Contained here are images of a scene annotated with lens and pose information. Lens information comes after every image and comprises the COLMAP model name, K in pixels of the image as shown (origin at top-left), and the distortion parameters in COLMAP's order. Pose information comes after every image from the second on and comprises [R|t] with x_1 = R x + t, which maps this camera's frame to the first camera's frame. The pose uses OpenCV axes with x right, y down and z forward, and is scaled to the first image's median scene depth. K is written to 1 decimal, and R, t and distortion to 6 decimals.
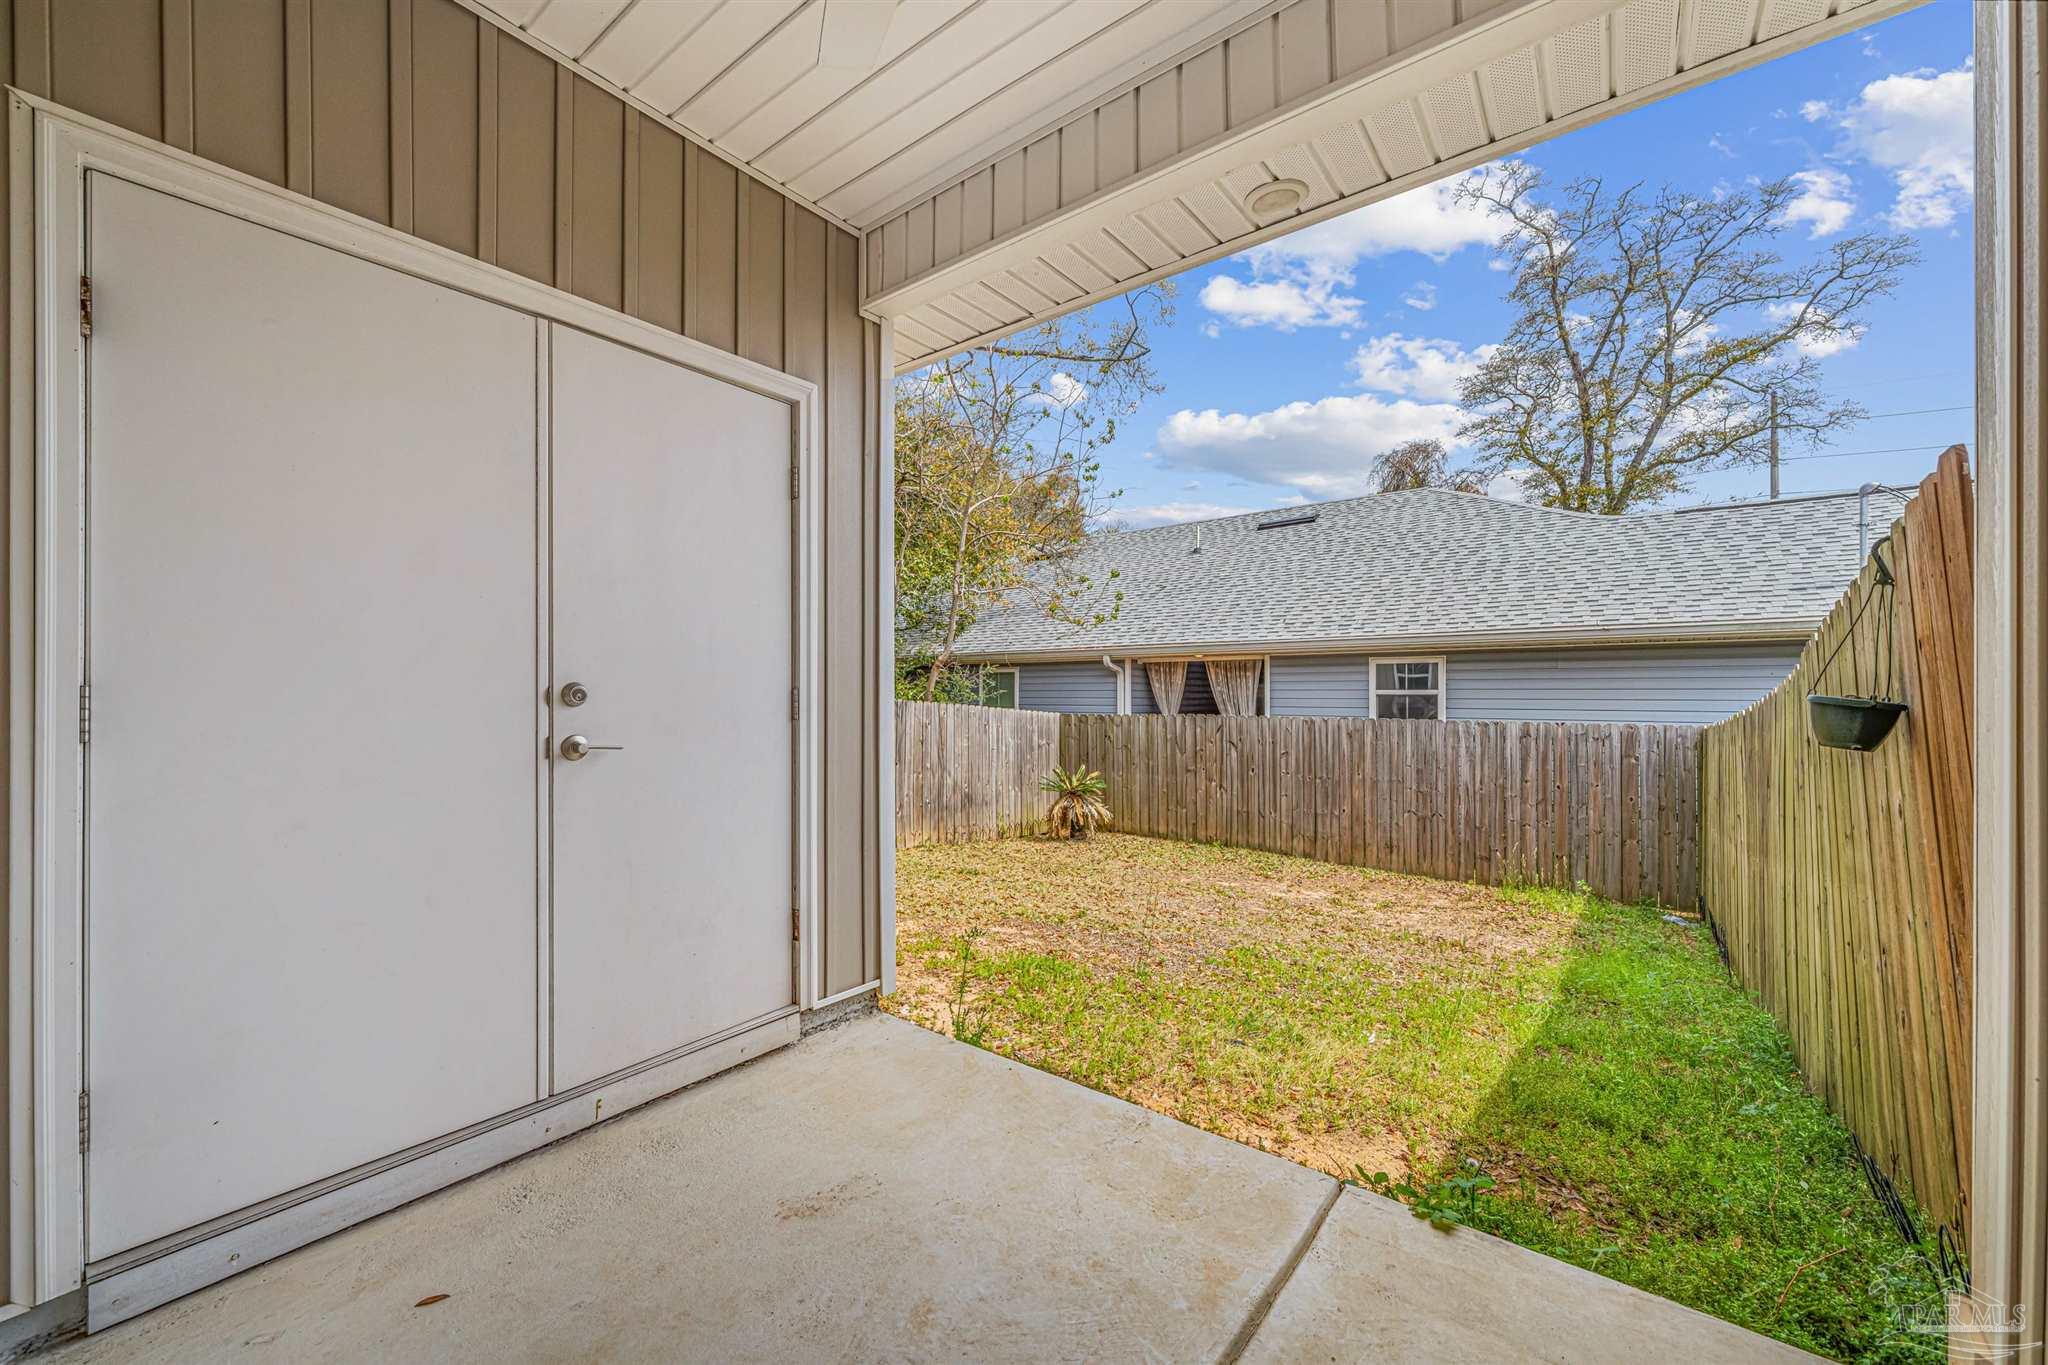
lens RADIAL K [[790.1, 0, 1017.8], [0, 790.1, 679.6], [0, 0, 1]] dist [-0.003449, -0.000194]
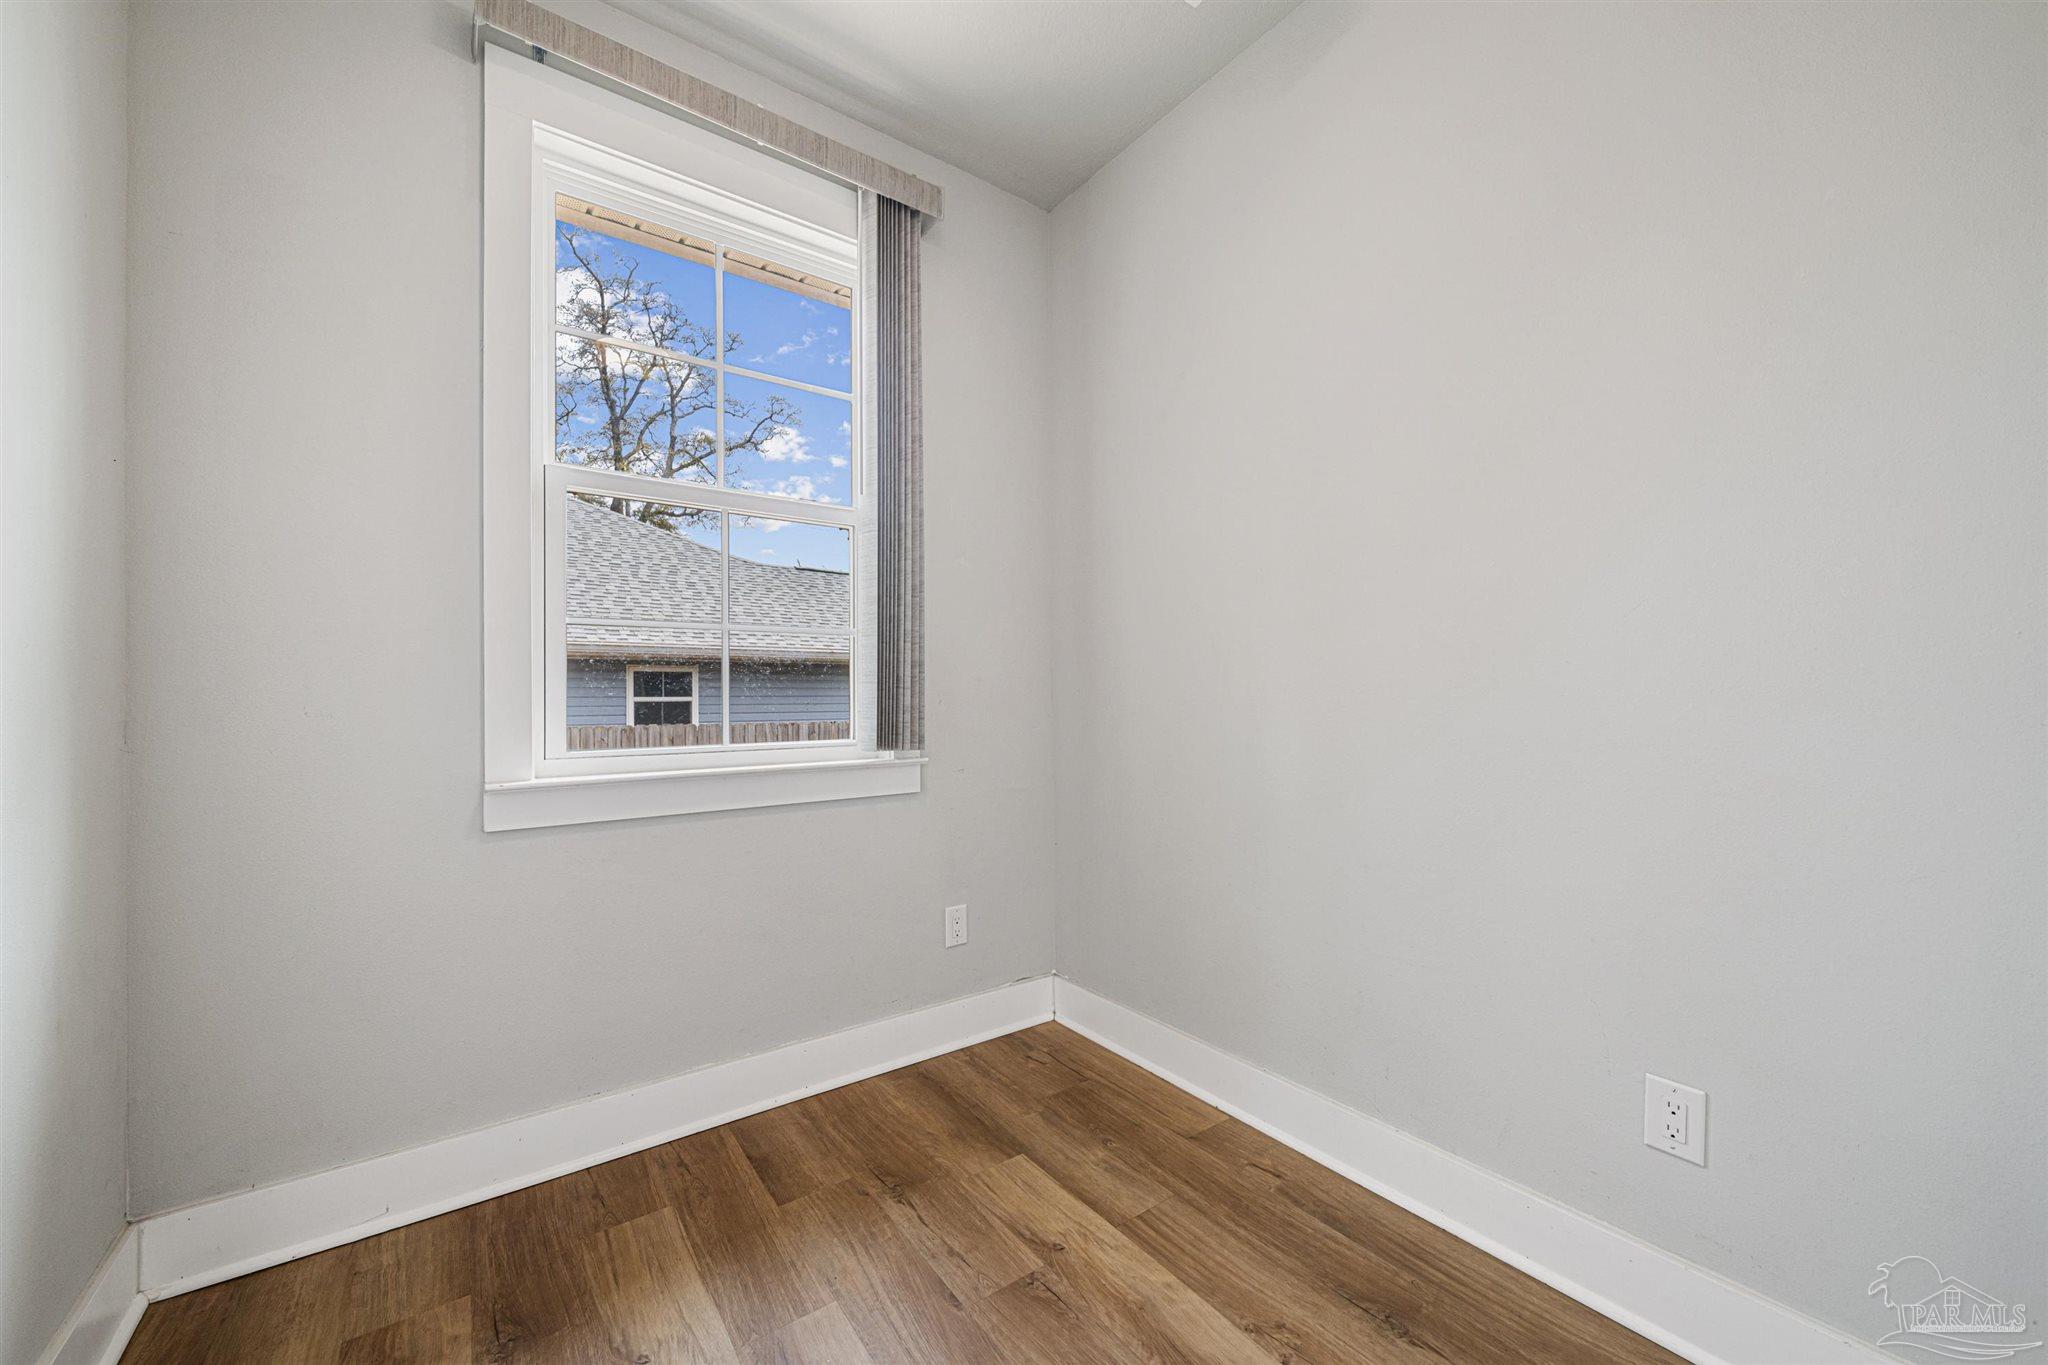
lens RADIAL K [[790.1, 0, 1018.6], [0, 790.1, 691.3], [0, 0, 1]] dist [-0.003449, -0.000194]
pose [[0.275165, 0.006062, 0.961378, -0.400550], [-0.005989, 0.999972, -0.004591, 0.007522], [-0.961378, -0.004495, 0.275193, 0.241118]]
